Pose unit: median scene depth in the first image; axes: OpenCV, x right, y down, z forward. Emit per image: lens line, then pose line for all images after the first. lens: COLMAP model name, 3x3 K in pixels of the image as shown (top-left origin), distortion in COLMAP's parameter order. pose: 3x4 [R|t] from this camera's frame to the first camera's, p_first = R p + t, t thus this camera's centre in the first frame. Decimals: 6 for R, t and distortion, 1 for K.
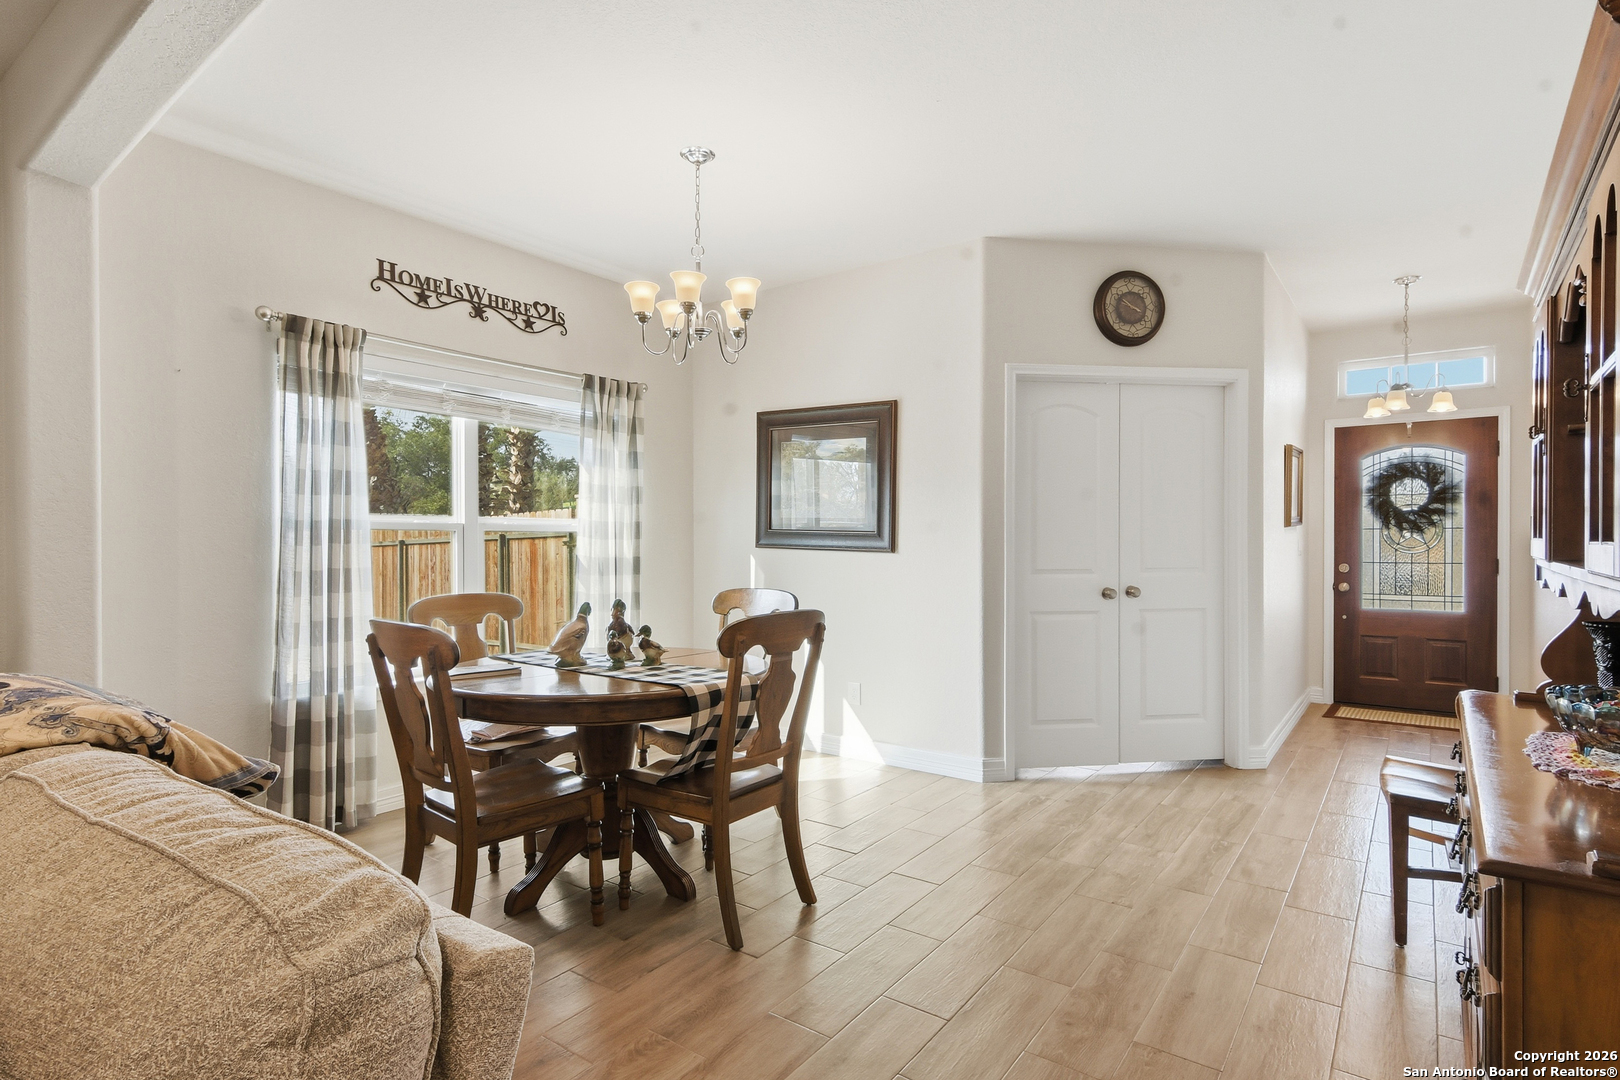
lens RADIAL K [[826.9, 0, 816.8], [0, 826.9, 545.0], [0, 0, 1]] dist [0.021233, -0.002086]
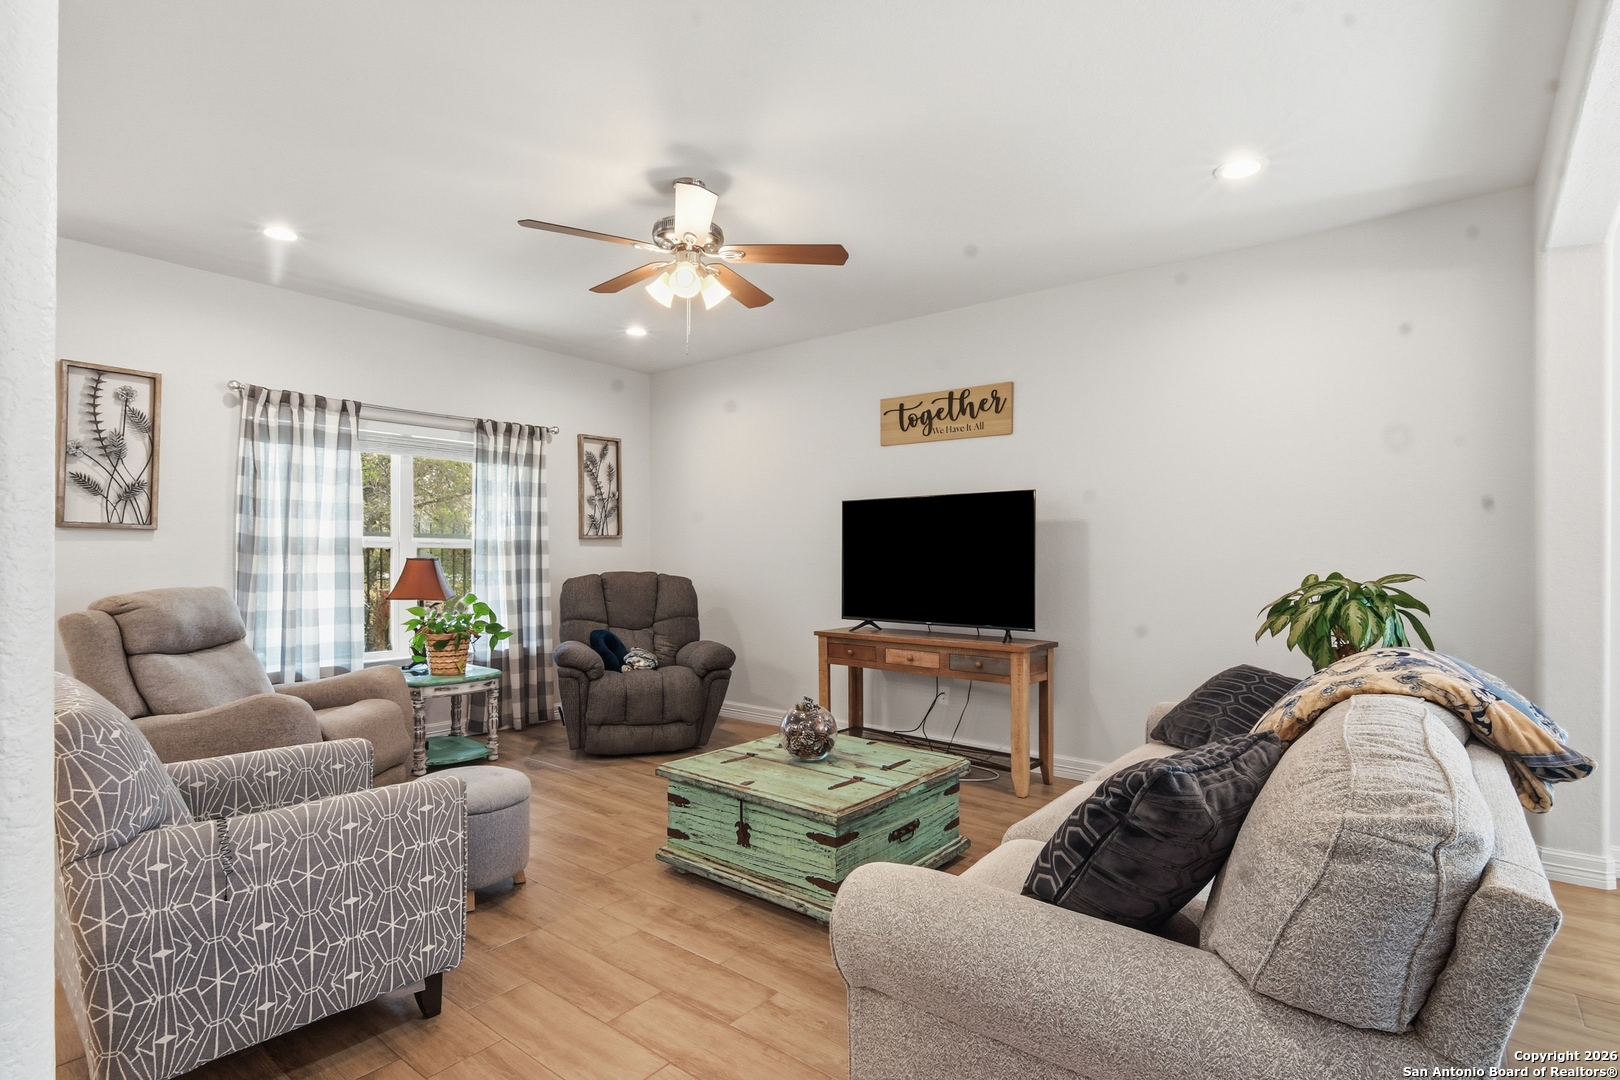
lens RADIAL K [[786.9, 0, 807.9], [0, 786.9, 556.2], [0, 0, 1]] dist [0.006633, -0.003167]
pose [[-0.043566, -0.000974, -0.999050, 0.135717], [-0.008834, 0.999961, -0.000590, 0.000939], [0.999011, 0.008800, -0.043573, 0.002215]]
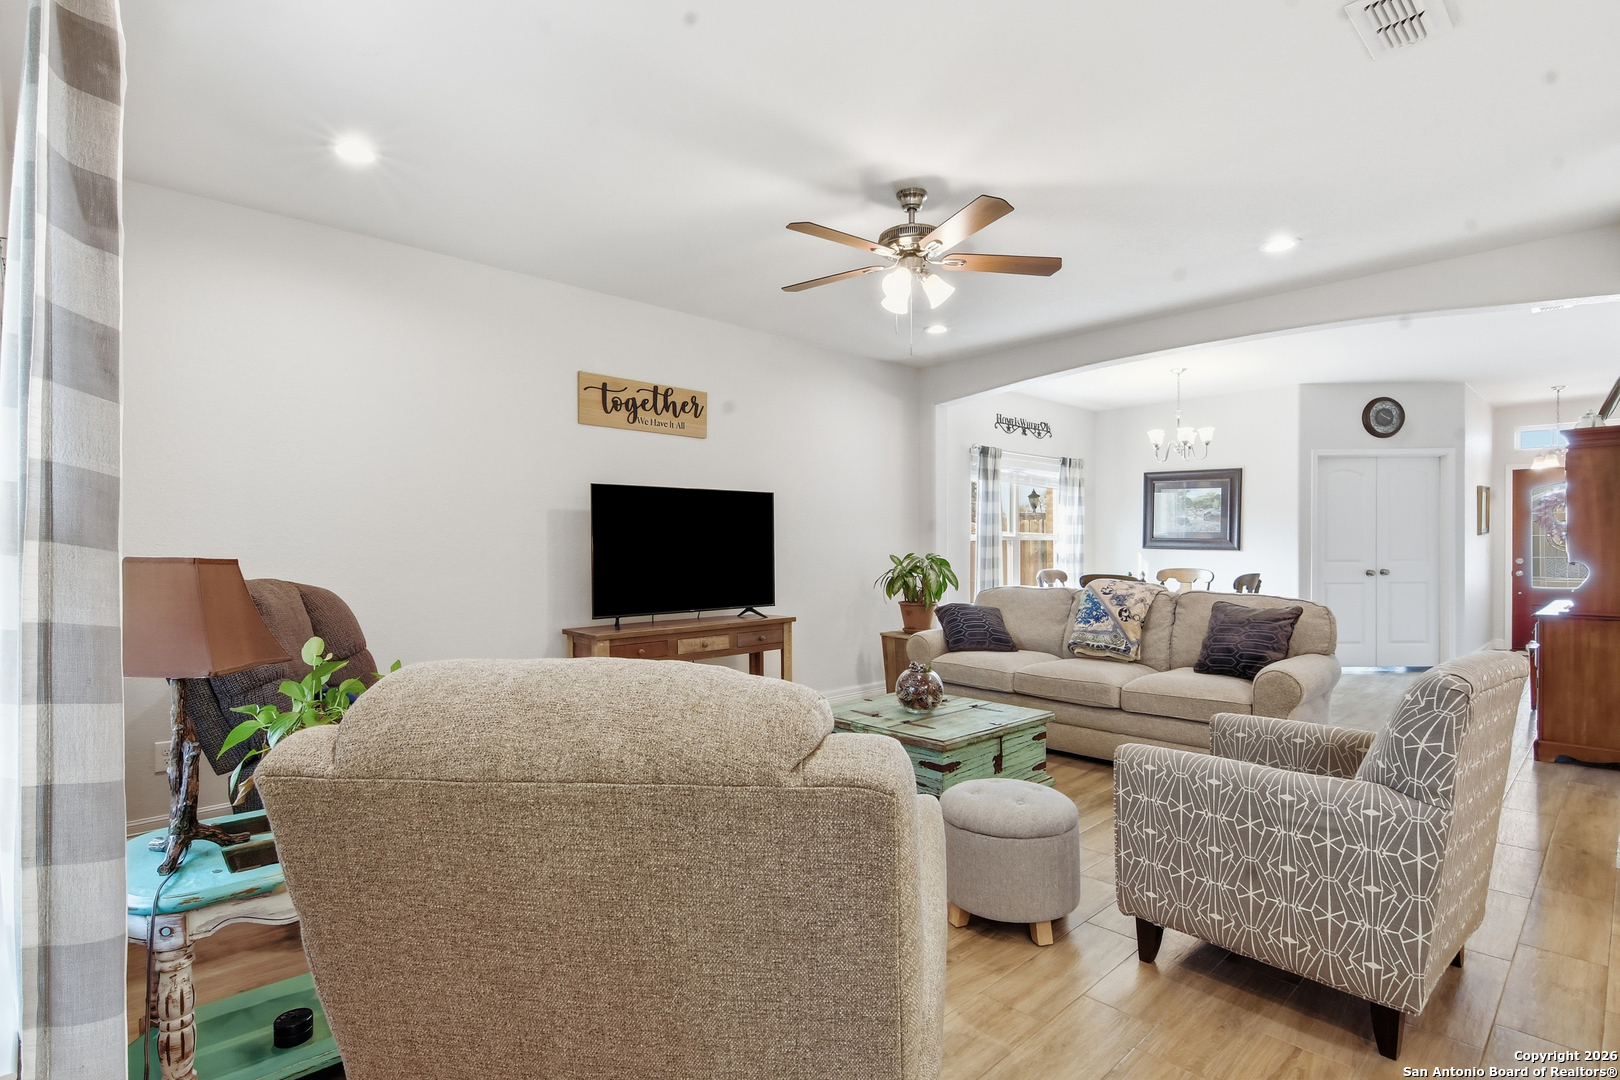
lens RADIAL K [[786.9, 0, 814.5], [0, 786.9, 552.6], [0, 0, 1]] dist [0.006633, -0.003167]
pose [[0.984384, -0.002126, -0.176024, -0.520607], [0.002865, 0.999988, 0.003945, 0.003712], [0.176014, -0.004388, 0.984378, -0.881256]]
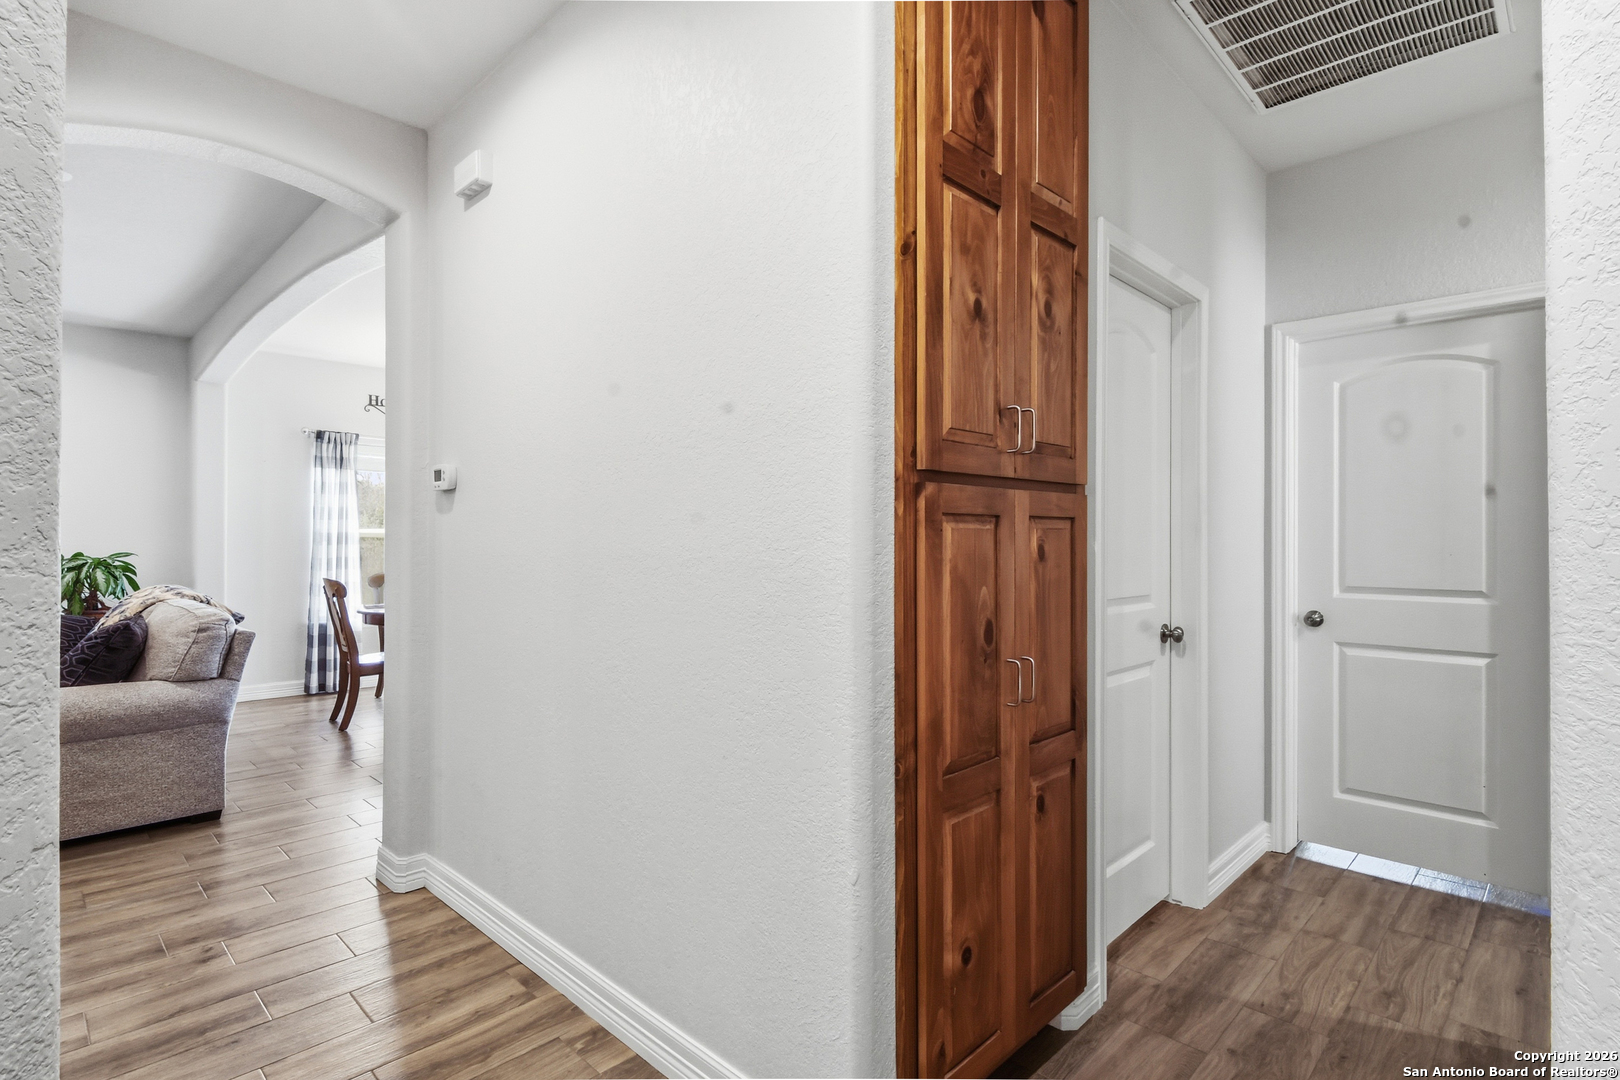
lens RADIAL K [[786.9, 0, 813.7], [0, 786.9, 538.9], [0, 0, 1]] dist [0.006633, -0.003167]
pose [[0.991581, -0.001123, -0.129484, 0.583172], [-0.000421, 0.999929, -0.011895, 0.004949], [0.129488, 0.011849, 0.991510, -0.527828]]
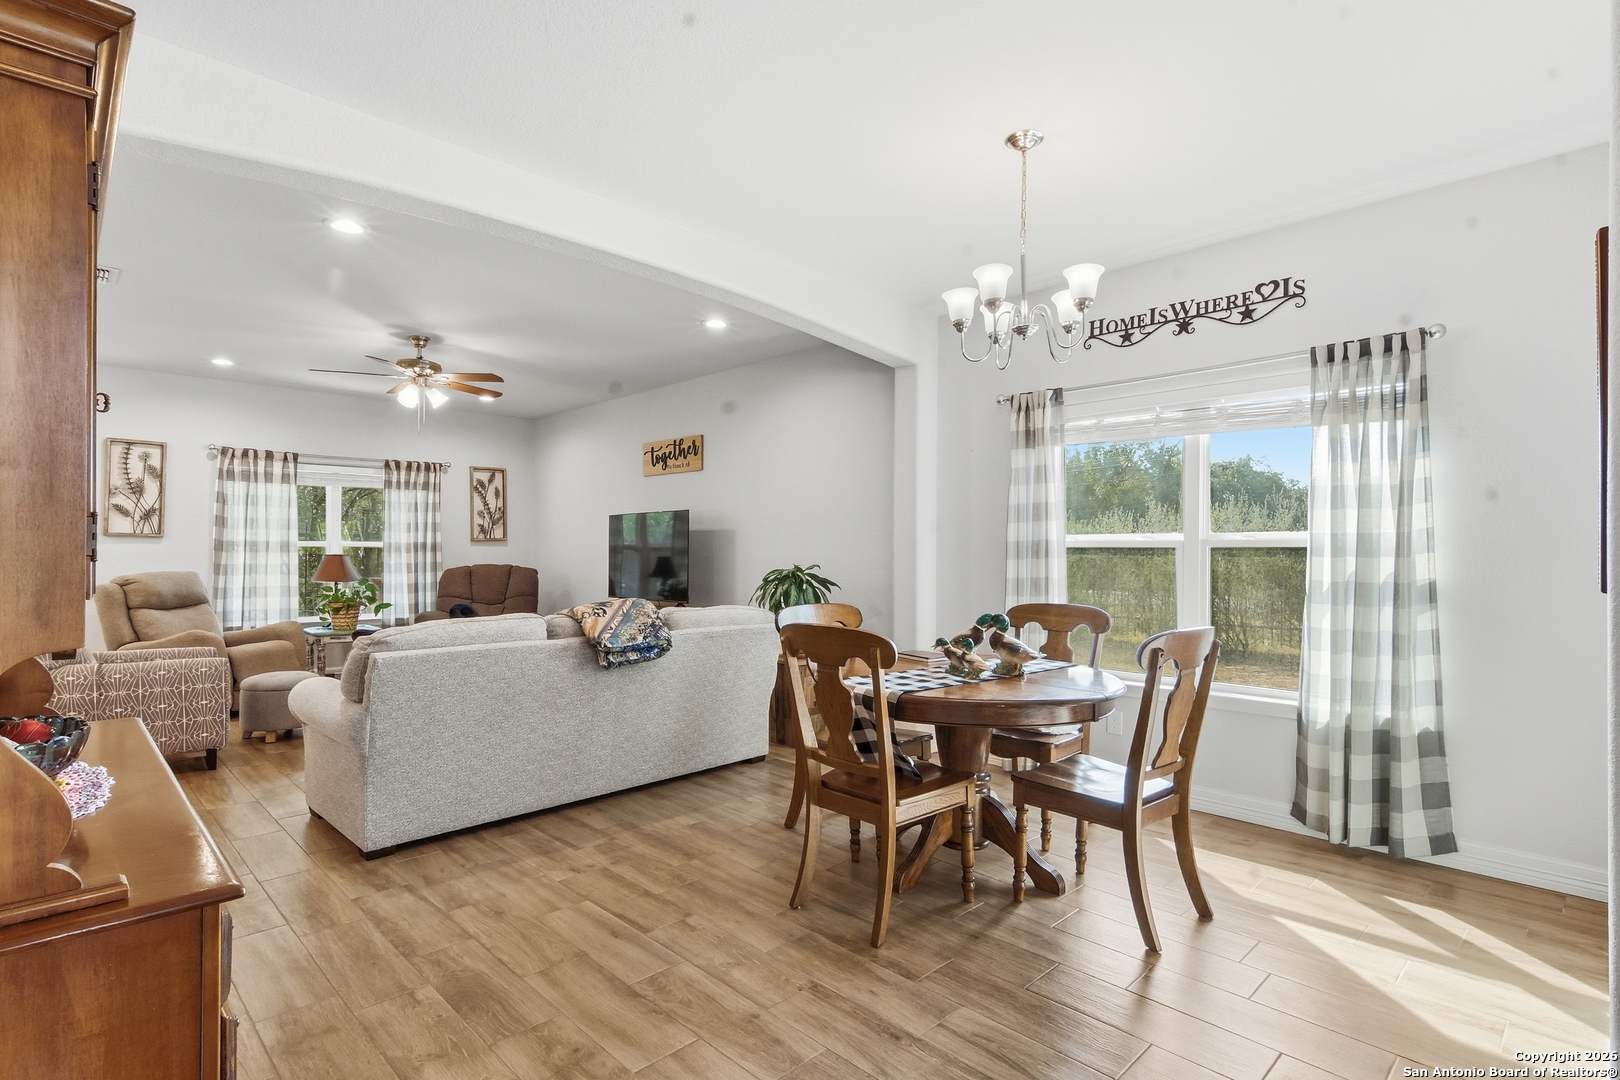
lens RADIAL K [[786.9, 0, 809.7], [0, 786.9, 540.1], [0, 0, 1]] dist [0.006633, -0.003167]
pose [[-0.159128, -0.018662, -0.987082, 0.533740], [-0.010863, 0.999794, -0.017151, -0.004796], [0.987198, 0.007993, -0.159298, 0.647467]]
